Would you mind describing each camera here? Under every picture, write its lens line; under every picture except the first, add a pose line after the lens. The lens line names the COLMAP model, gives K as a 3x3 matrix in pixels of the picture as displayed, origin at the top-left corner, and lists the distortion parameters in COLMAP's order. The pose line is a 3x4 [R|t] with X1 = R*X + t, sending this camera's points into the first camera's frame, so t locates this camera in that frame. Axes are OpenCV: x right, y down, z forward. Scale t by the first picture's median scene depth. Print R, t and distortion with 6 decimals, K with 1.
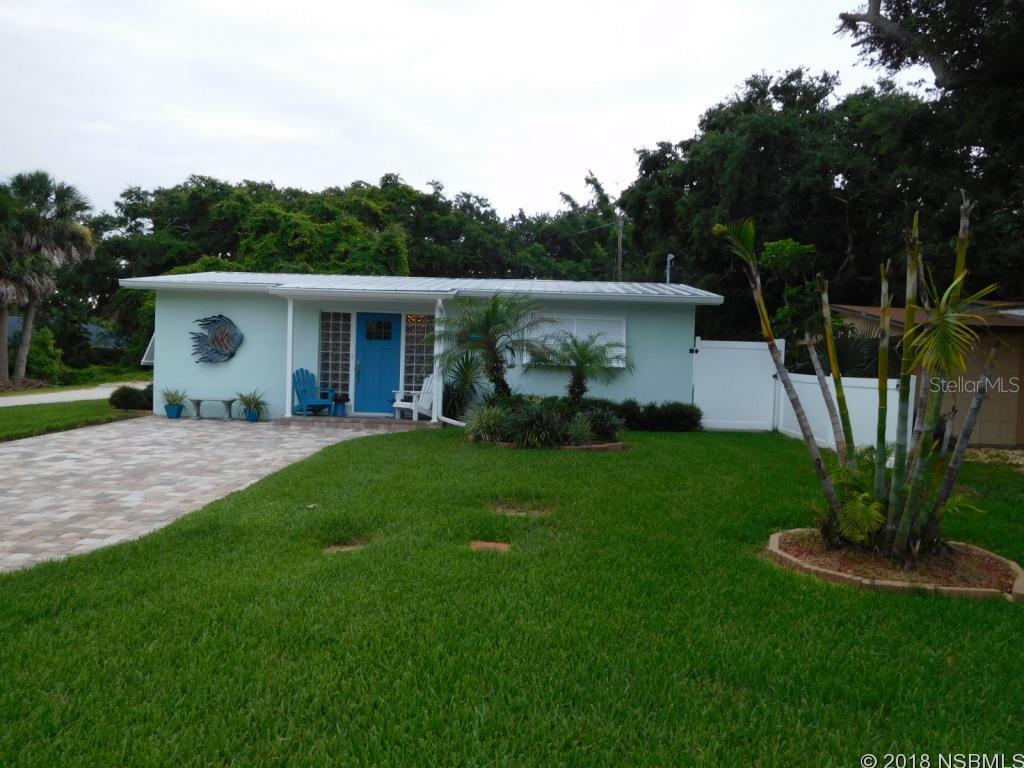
lens RADIAL K [[765.8, 0, 511.5], [0, 765.8, 385.6], [0, 0, 1]] dist [-0.017301, 0.002240]
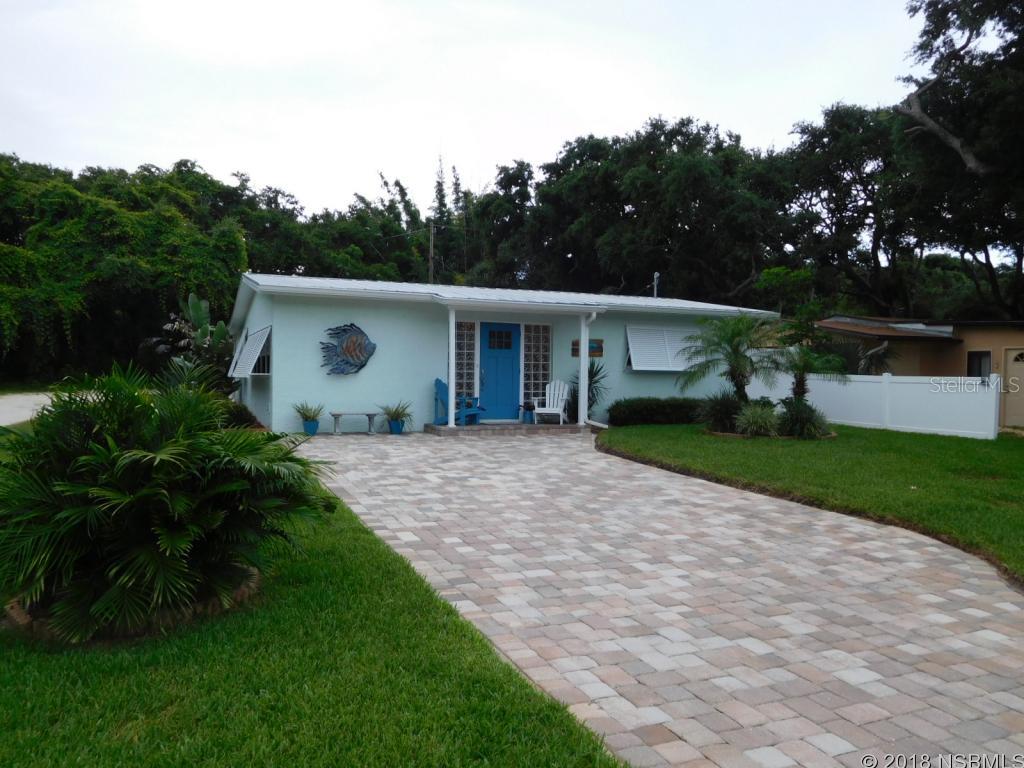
lens RADIAL K [[765.8, 0, 510.8], [0, 765.8, 384.2], [0, 0, 1]] dist [-0.017301, 0.002240]
pose [[0.902584, -0.026377, 0.429705, -0.394227], [0.026536, 0.999632, 0.005624, -0.011416], [-0.429696, 0.006327, 0.902952, 0.038704]]
